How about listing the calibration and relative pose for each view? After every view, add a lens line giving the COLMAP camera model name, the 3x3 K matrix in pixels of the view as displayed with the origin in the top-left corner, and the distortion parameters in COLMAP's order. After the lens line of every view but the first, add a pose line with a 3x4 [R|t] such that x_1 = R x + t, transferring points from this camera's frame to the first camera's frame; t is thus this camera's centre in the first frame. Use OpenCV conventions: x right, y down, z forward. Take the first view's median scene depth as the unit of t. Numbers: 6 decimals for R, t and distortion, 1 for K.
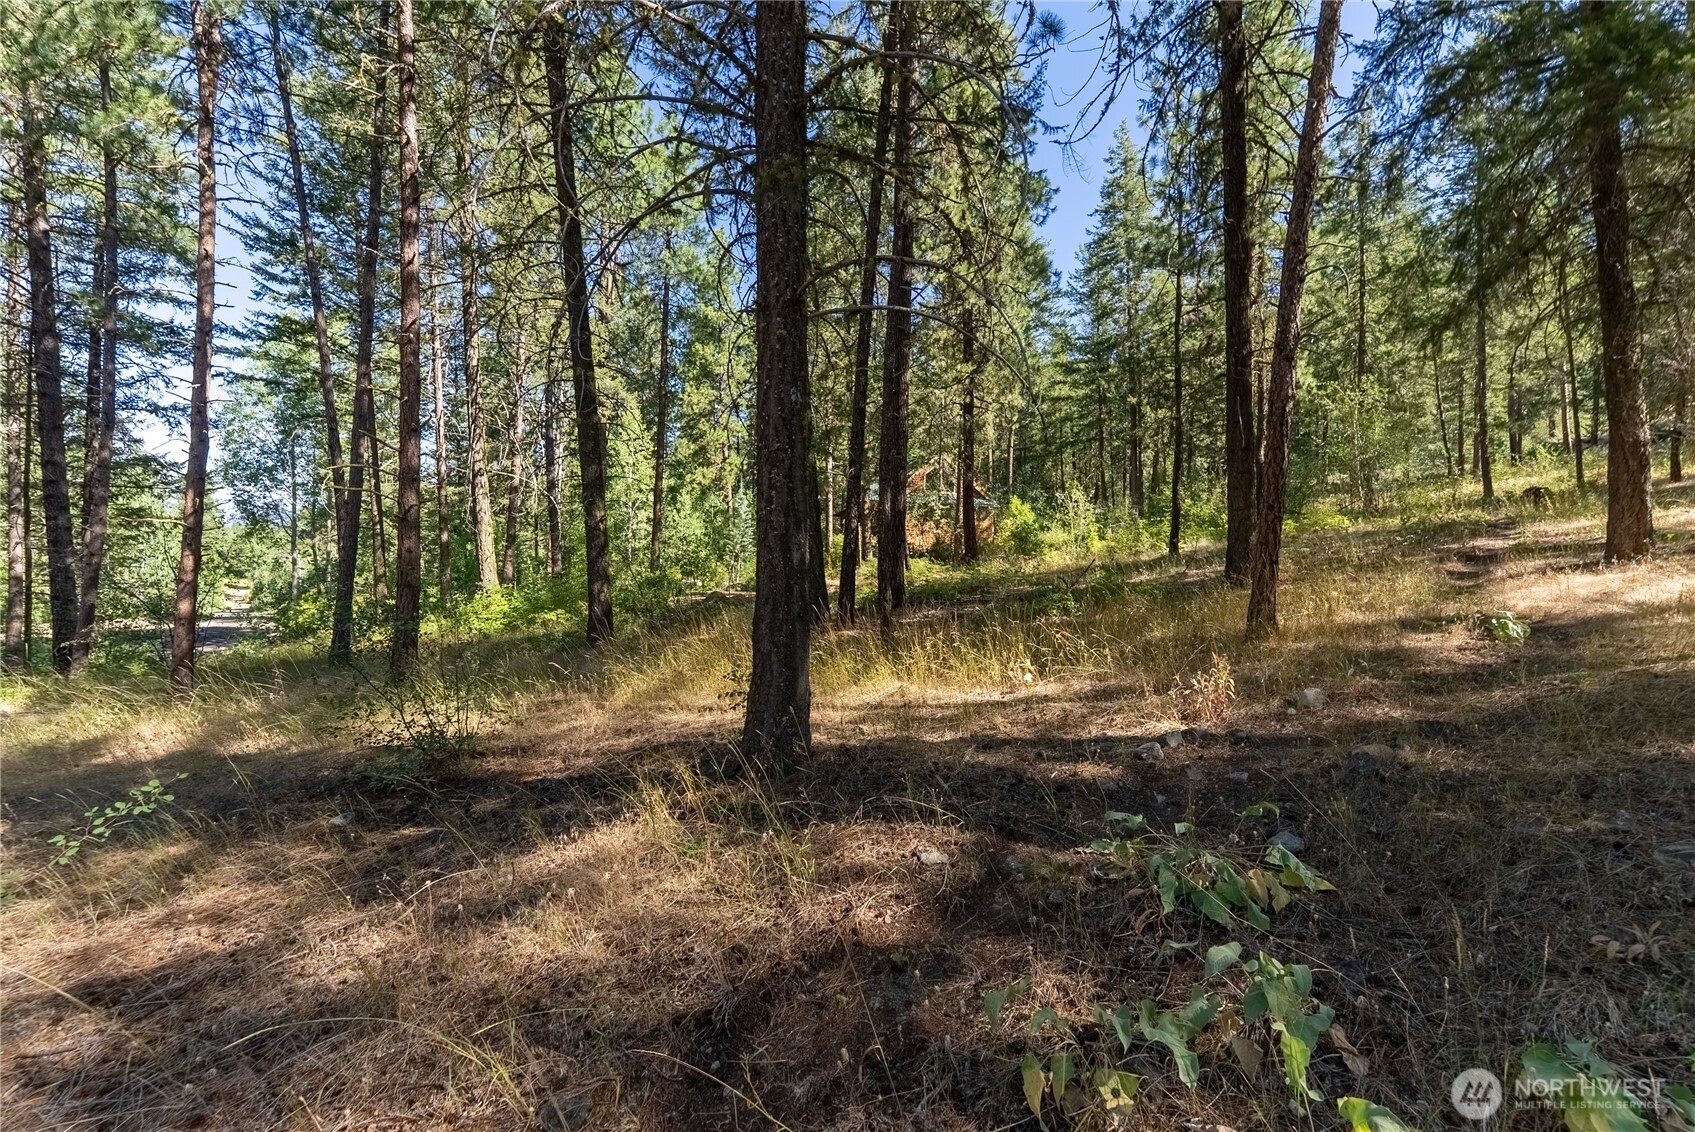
lens RADIAL K [[700.7, 0, 846.8], [0, 700.7, 565.7], [0, 0, 1]] dist [-0.001459, -0.000172]
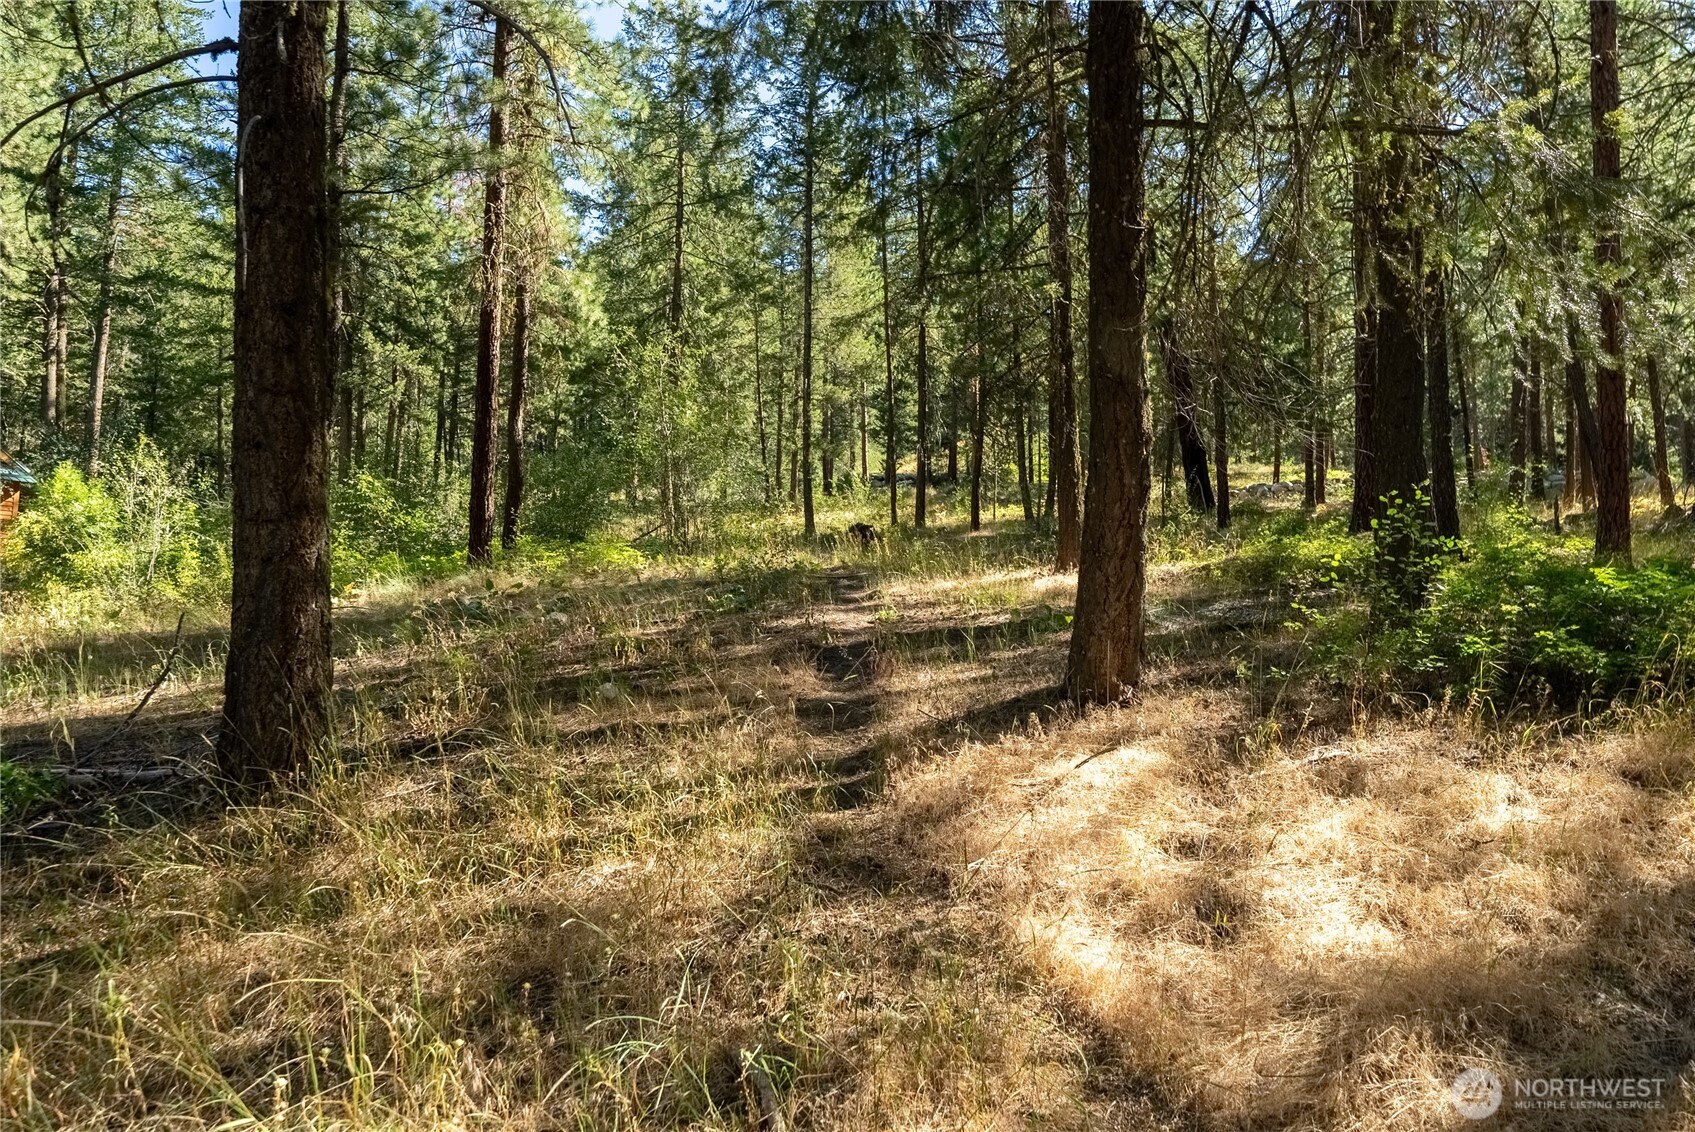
lens RADIAL K [[976.0, 0, 847.6], [0, 976.0, 567.5], [0, 0, 1]] dist [0.000256, -0.000021]
pose [[0.693126, 0.041510, 0.719620, 0.221310], [-0.021033, 0.999080, -0.037372, -0.026109], [-0.720509, 0.010767, 0.693362, 0.278991]]
